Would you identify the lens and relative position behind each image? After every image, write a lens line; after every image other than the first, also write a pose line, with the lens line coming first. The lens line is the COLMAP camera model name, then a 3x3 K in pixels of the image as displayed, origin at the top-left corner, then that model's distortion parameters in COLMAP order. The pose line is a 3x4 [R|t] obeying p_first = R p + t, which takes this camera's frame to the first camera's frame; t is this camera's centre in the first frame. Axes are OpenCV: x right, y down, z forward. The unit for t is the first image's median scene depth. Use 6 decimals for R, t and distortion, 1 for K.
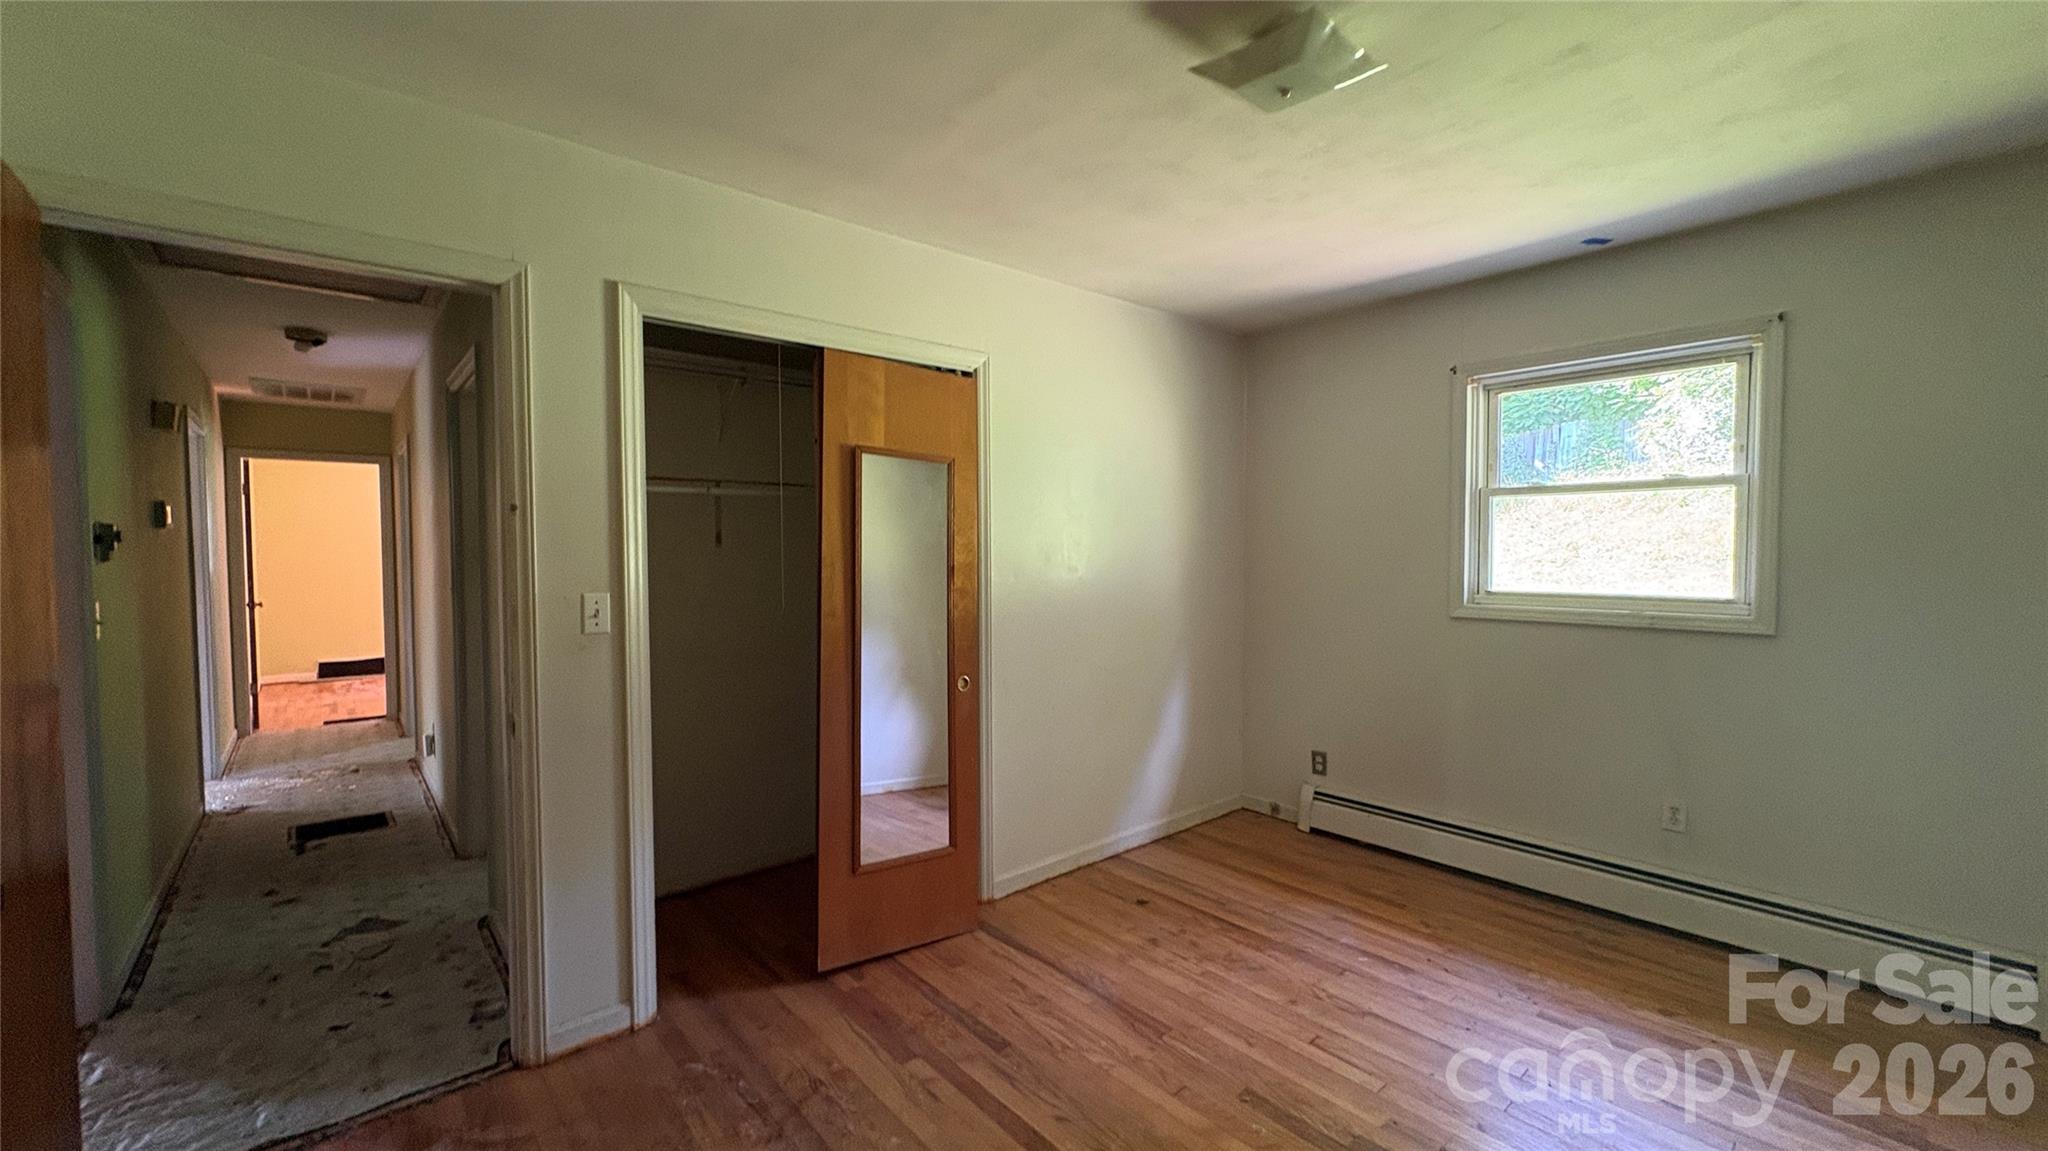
lens RADIAL K [[814.4, 0, 1006.3], [0, 814.4, 580.7], [0, 0, 1]] dist [0.014218, 0.000031]
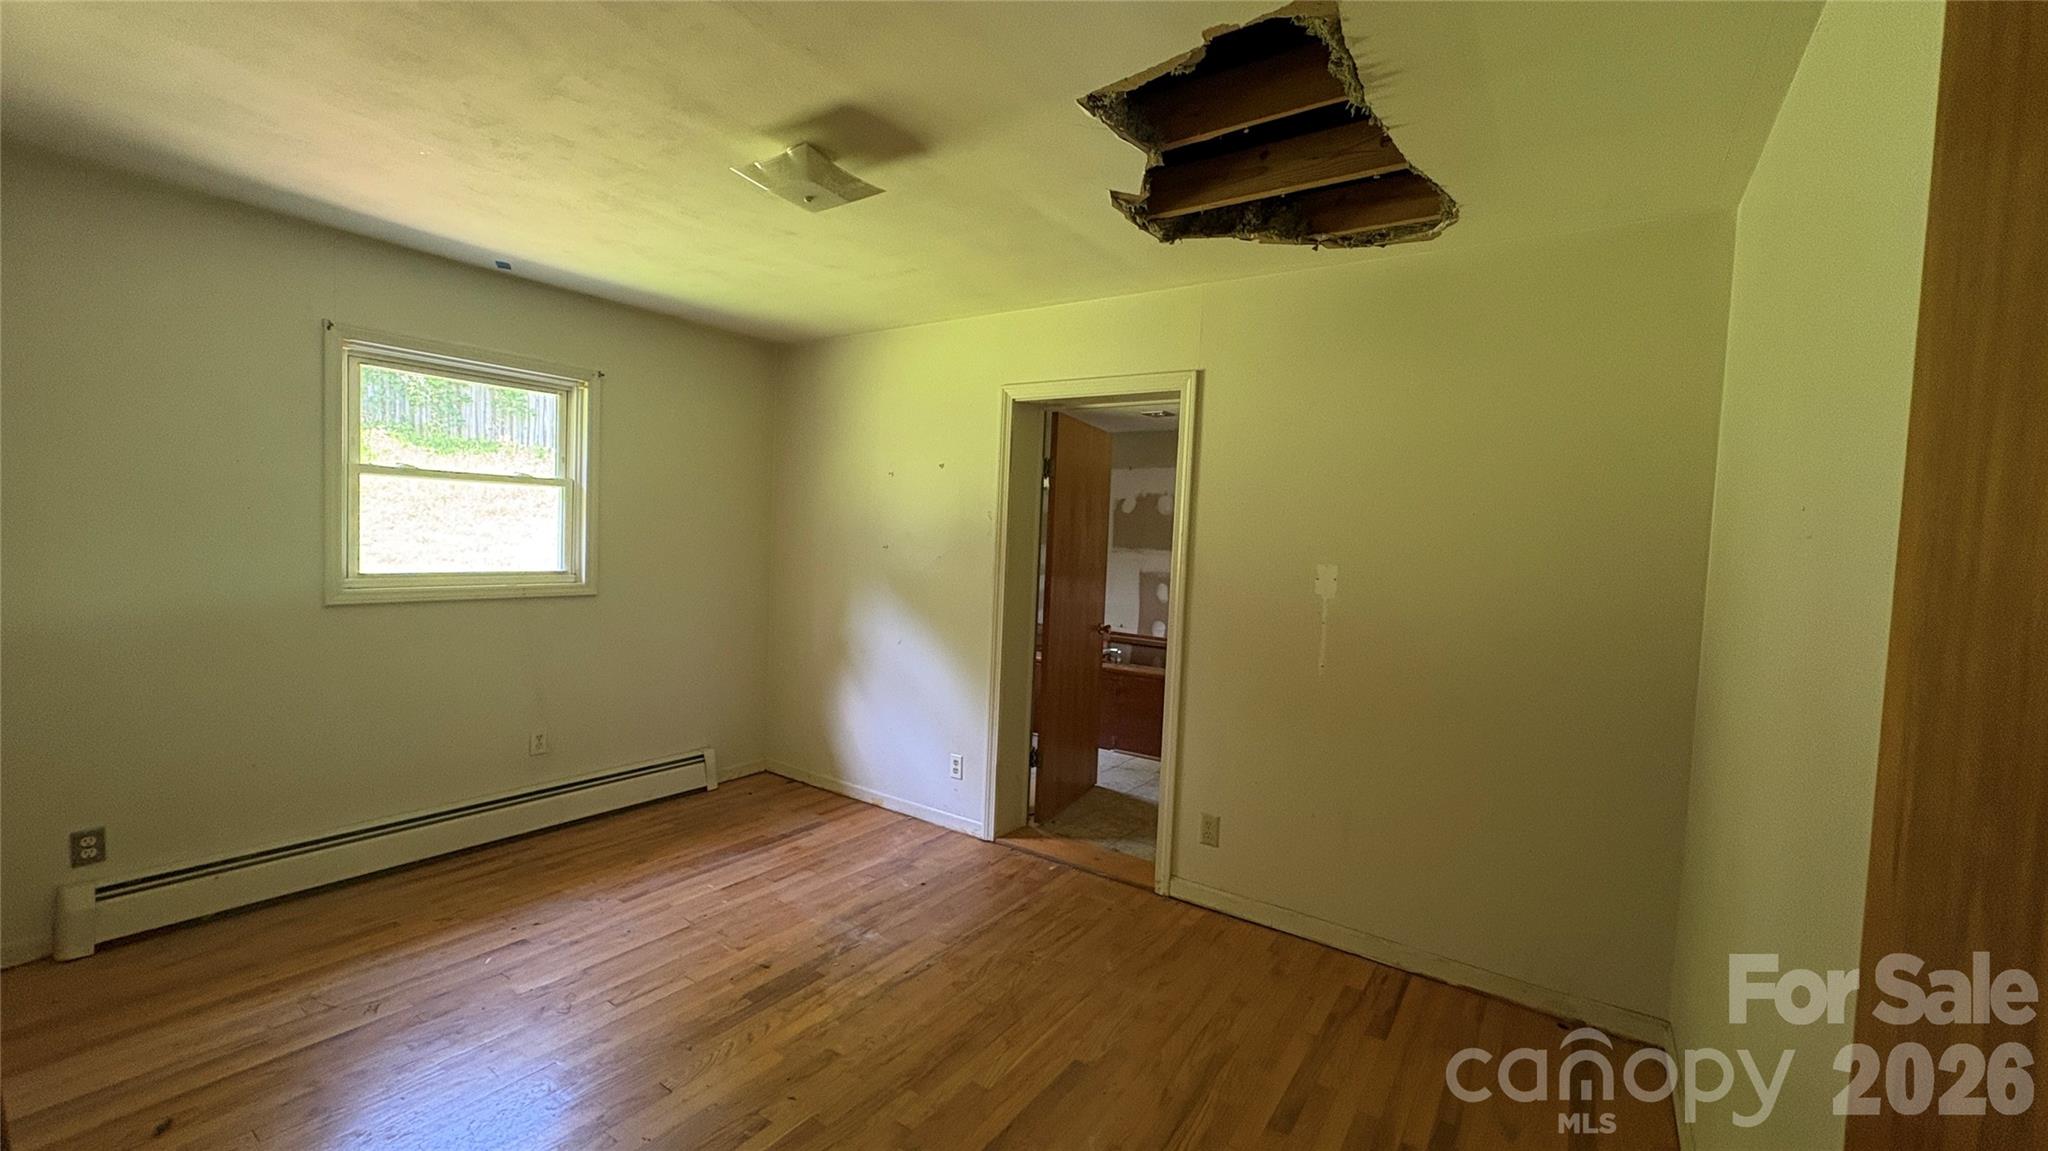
lens RADIAL K [[814.4, 0, 1020.3], [0, 814.4, 582.4], [0, 0, 1]] dist [0.014218, 0.000031]
pose [[-0.235595, -0.063498, 0.969775, -0.559655], [0.003961, 0.997792, 0.066295, -0.041650], [-0.971843, 0.019460, -0.234824, 0.543871]]
